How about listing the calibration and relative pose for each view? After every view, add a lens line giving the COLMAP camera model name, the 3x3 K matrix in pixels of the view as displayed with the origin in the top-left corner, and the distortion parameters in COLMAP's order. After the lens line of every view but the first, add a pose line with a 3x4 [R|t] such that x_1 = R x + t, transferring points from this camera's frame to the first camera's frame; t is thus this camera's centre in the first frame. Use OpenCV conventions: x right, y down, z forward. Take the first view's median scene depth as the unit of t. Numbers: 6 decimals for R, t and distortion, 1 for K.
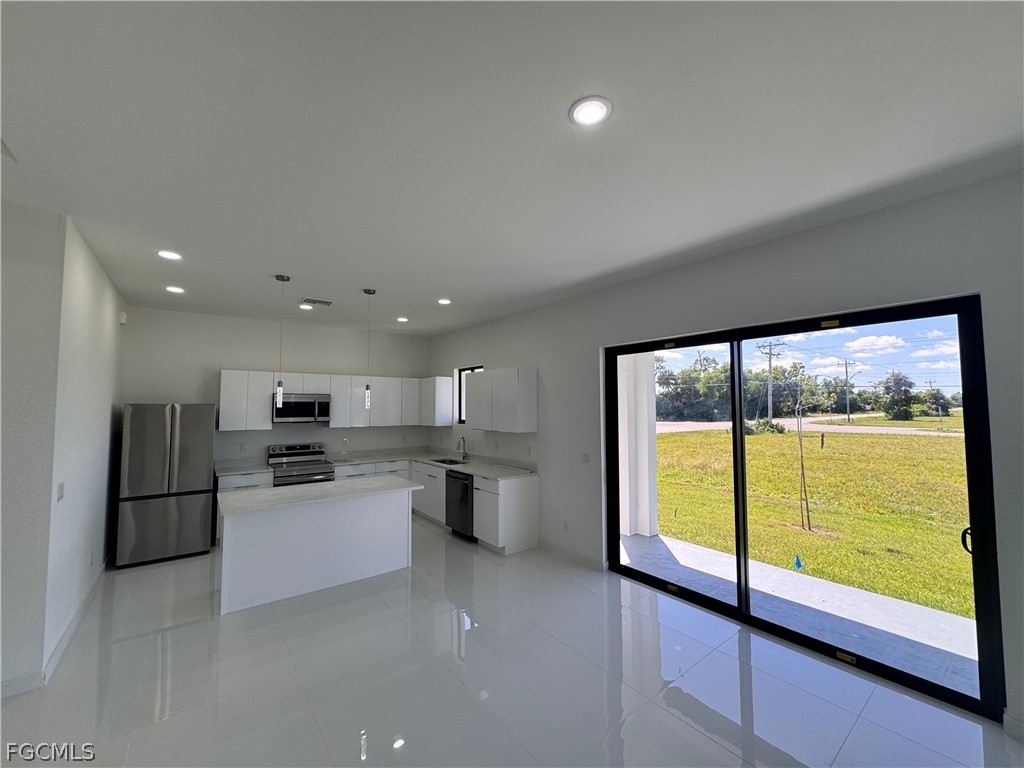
lens RADIAL K [[410.2, 0, 512.8], [0, 410.2, 384.2], [0, 0, 1]] dist [-0.003655, 0.000875]
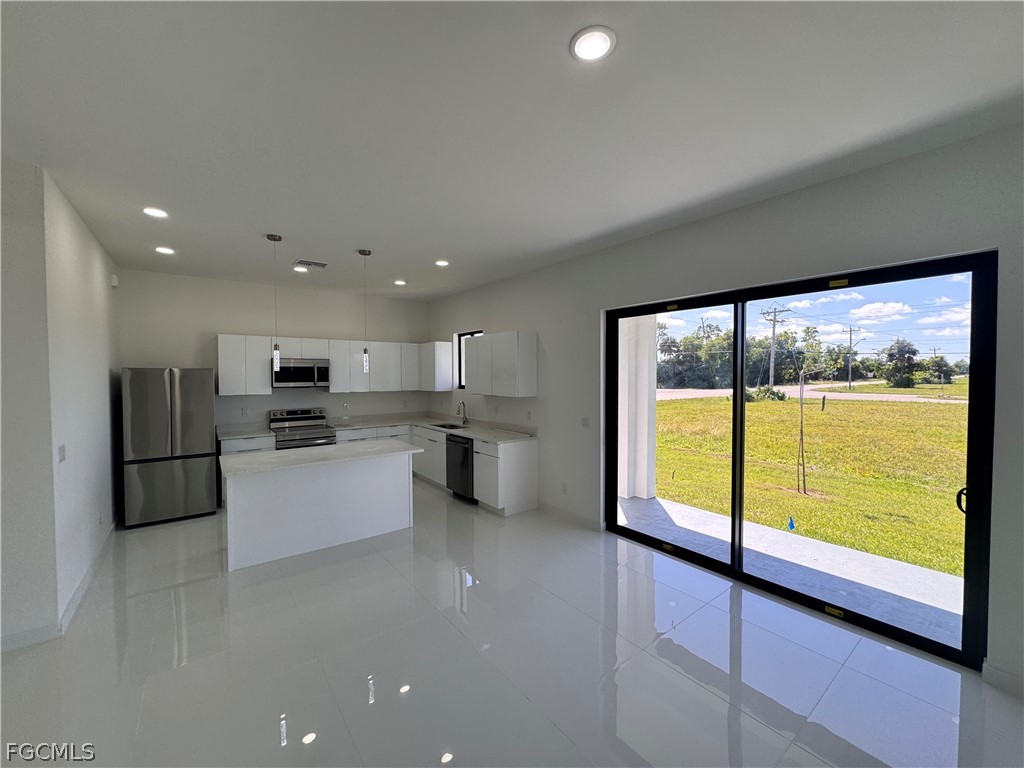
lens RADIAL K [[410.2, 0, 512.8], [0, 410.2, 384.2], [0, 0, 1]] dist [-0.003655, 0.000875]
pose [[0.999994, 0.000067, -0.003347, 0.003834], [0.000197, 0.996870, 0.079057, 0.007103], [0.003342, -0.079058, 0.996864, 0.006576]]
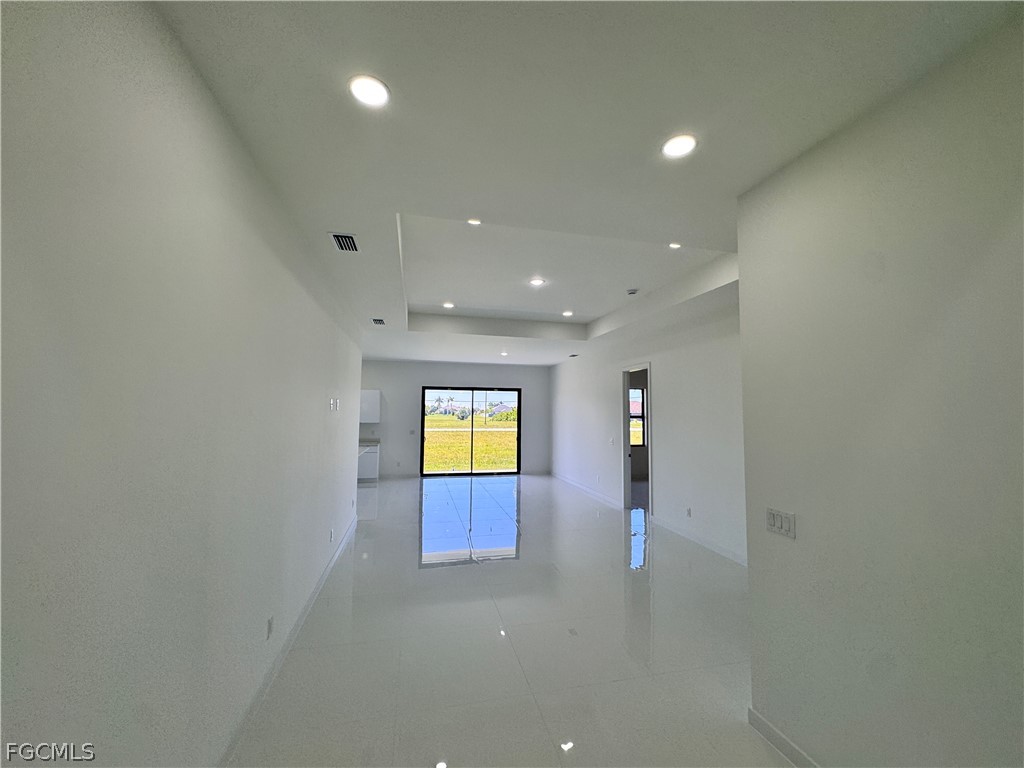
lens RADIAL K [[410.2, 0, 512.8], [0, 410.2, 384.2], [0, 0, 1]] dist [-0.003655, 0.000875]
pose [[0.413501, 0.070722, 0.907753, -1.383975], [-0.057313, 0.997023, -0.051570, -0.004800], [-0.908698, -0.030701, 0.416324, -0.389889]]
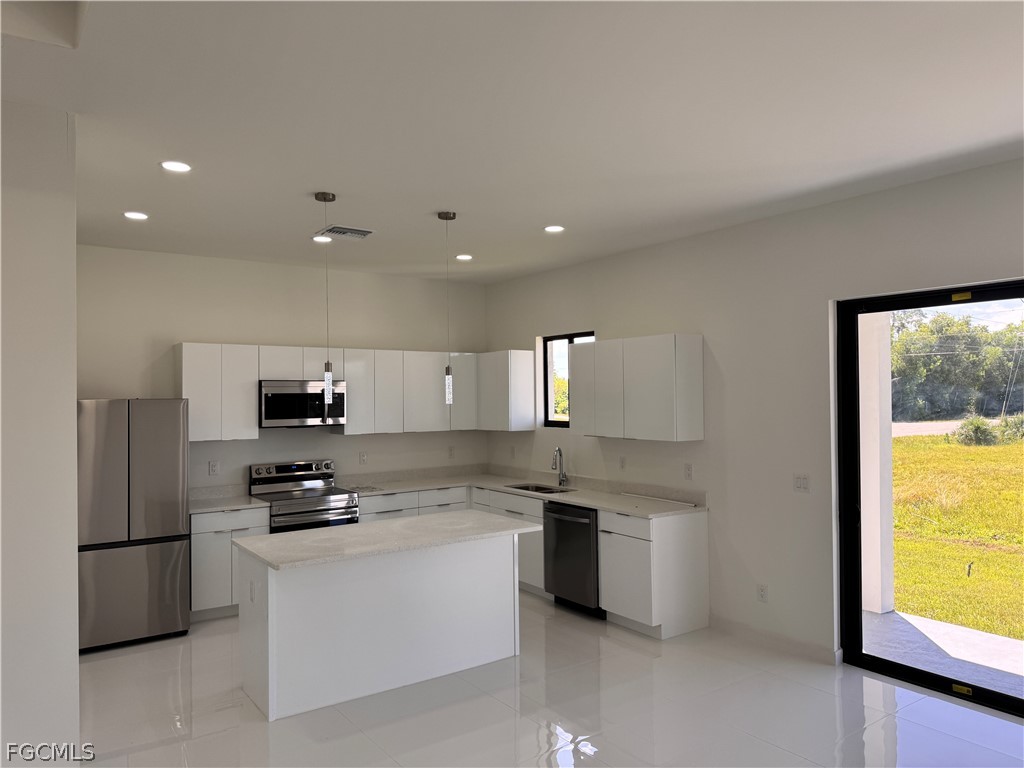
lens RADIAL K [[722.3, 0, 515.1], [0, 722.3, 387.8], [0, 0, 1]] dist [0.123669, -0.194528]
pose [[0.999268, -0.007719, -0.037458, -0.164841], [0.009316, 0.999046, 0.042659, -0.009579], [0.037093, -0.042977, 0.998387, -0.082674]]
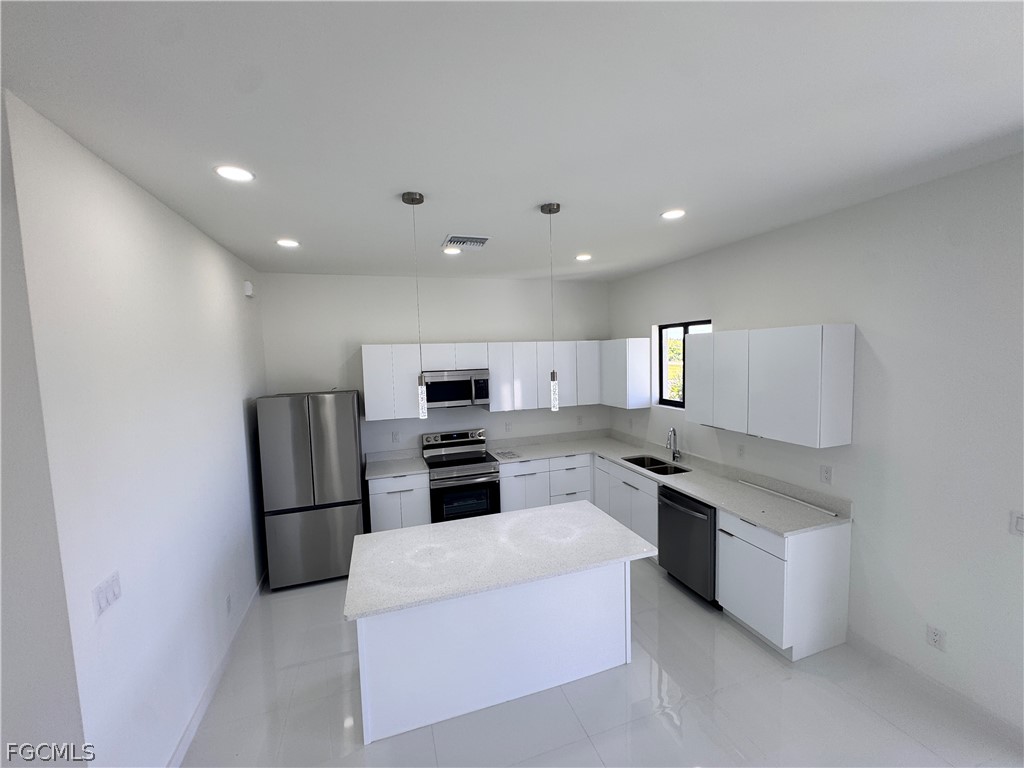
lens RADIAL K [[410.2, 0, 512.8], [0, 410.2, 384.2], [0, 0, 1]] dist [-0.003655, 0.000875]
pose [[0.943855, -0.000220, -0.330360, -0.167169], [0.044617, 0.990923, 0.126814, -0.045873], [0.327333, -0.134433, 0.935297, 0.330622]]
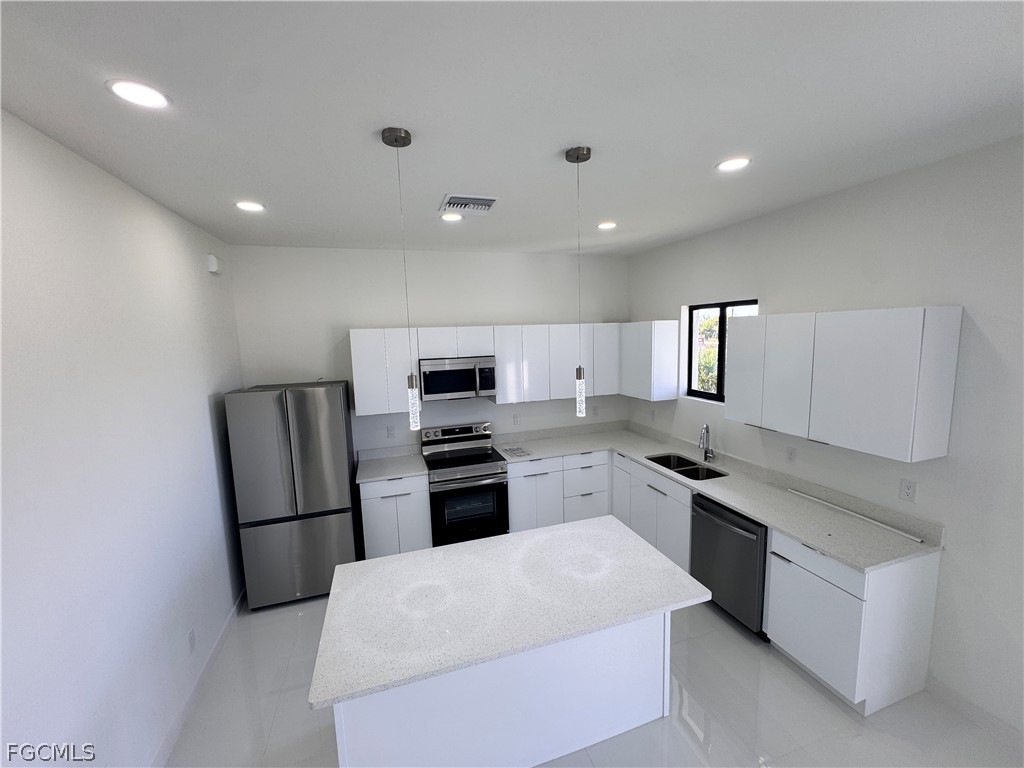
lens RADIAL K [[410.2, 0, 512.8], [0, 410.2, 384.2], [0, 0, 1]] dist [-0.003655, 0.000875]
pose [[0.941309, 0.016480, -0.337144, -0.209693], [0.046358, 0.983031, 0.177484, -0.052393], [0.334348, -0.182697, 0.924572, 0.419891]]
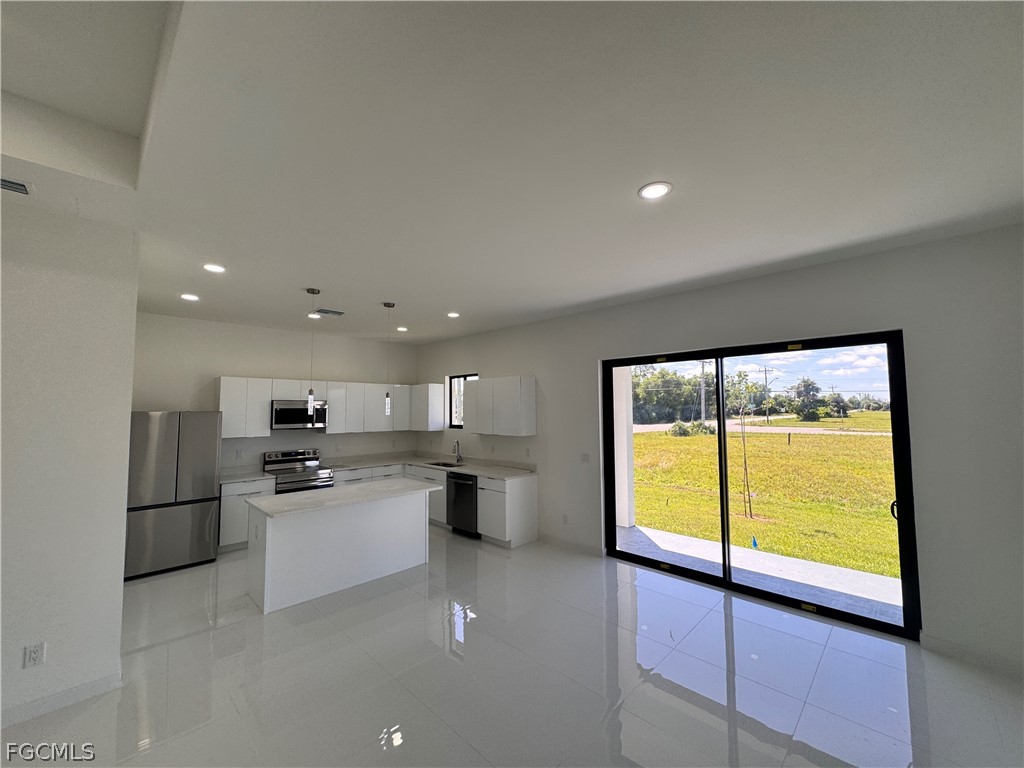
lens RADIAL K [[410.2, 0, 512.8], [0, 410.2, 384.2], [0, 0, 1]] dist [-0.003655, 0.000875]
pose [[0.990981, 0.003900, 0.133947, -0.137551], [-0.002628, 0.999950, -0.009670, -0.008608], [-0.133978, 0.009231, 0.990941, -0.075865]]
